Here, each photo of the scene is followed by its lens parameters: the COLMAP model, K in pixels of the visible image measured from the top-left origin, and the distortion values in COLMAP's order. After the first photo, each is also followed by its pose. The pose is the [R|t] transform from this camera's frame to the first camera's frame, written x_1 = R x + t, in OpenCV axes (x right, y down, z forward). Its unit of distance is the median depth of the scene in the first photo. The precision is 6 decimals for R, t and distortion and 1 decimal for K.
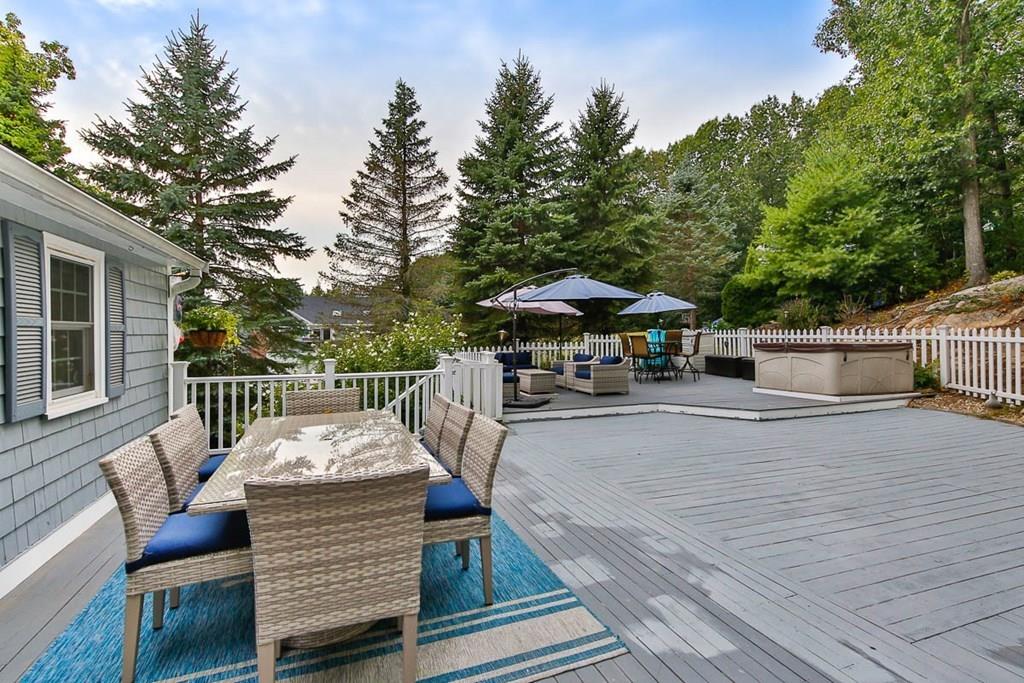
lens RADIAL K [[478.4, 0, 508.5], [0, 478.4, 334.5], [0, 0, 1]] dist [0.002066, 0.000964]
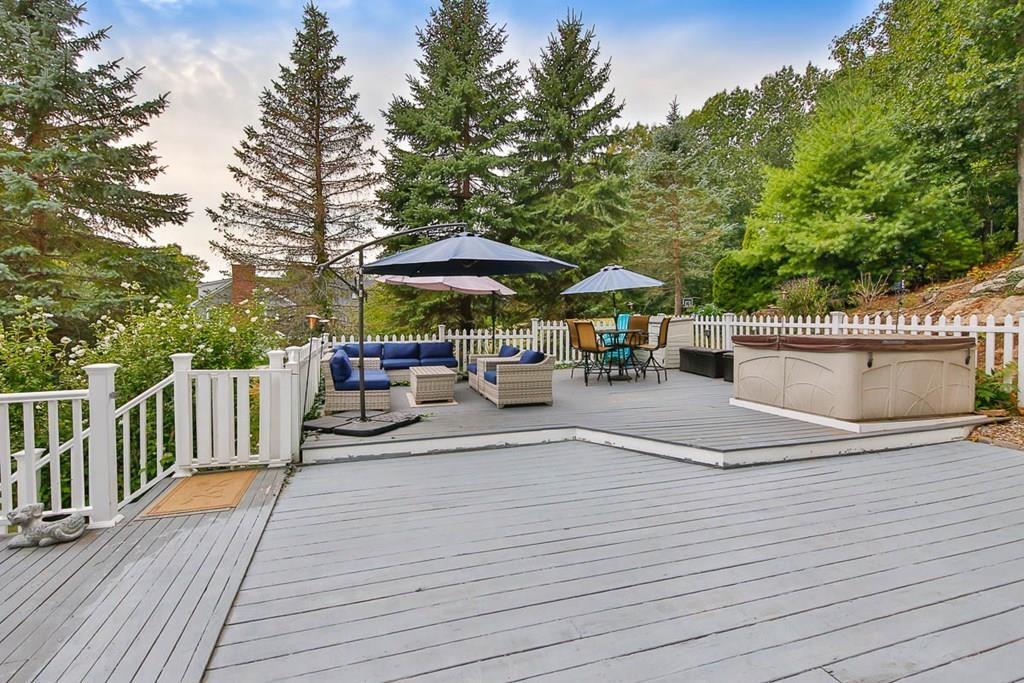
lens RADIAL K [[454.3, 0, 514.1], [0, 454.3, 334.9], [0, 0, 1]] dist [0.002477, -0.001437]
pose [[0.999599, 0.007649, -0.027277, 0.141758], [-0.006642, 0.999301, 0.036795, -0.002873], [0.027539, -0.036600, 0.998950, 0.220213]]
